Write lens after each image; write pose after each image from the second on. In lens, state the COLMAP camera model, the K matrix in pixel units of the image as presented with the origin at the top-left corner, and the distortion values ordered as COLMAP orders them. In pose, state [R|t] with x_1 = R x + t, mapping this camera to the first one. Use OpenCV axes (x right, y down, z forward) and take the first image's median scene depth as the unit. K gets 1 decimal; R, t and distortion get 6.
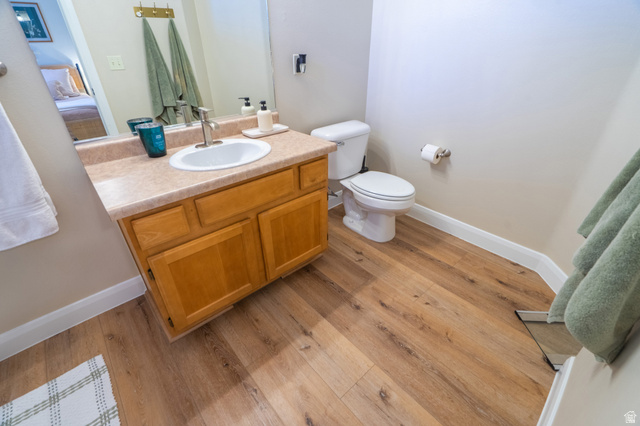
lens RADIAL K [[288.9, 0, 317.8], [0, 288.9, 215.4], [0, 0, 1]] dist [-0.000790, 0.000527]
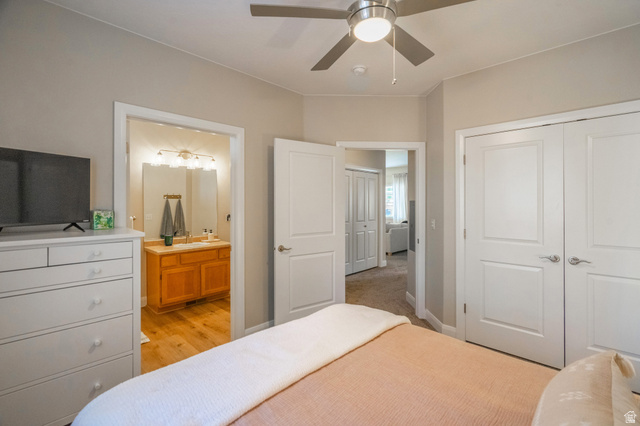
lens RADIAL K [[299.9, 0, 323.3], [0, 299.9, 207.0], [0, 0, 1]] dist [0.000360, 0.000544]
pose [[0.996560, 0.015281, 0.081453, 0.675528], [0.027500, 0.866191, -0.498956, 0.916559], [-0.078178, 0.499480, 0.862791, -1.743655]]
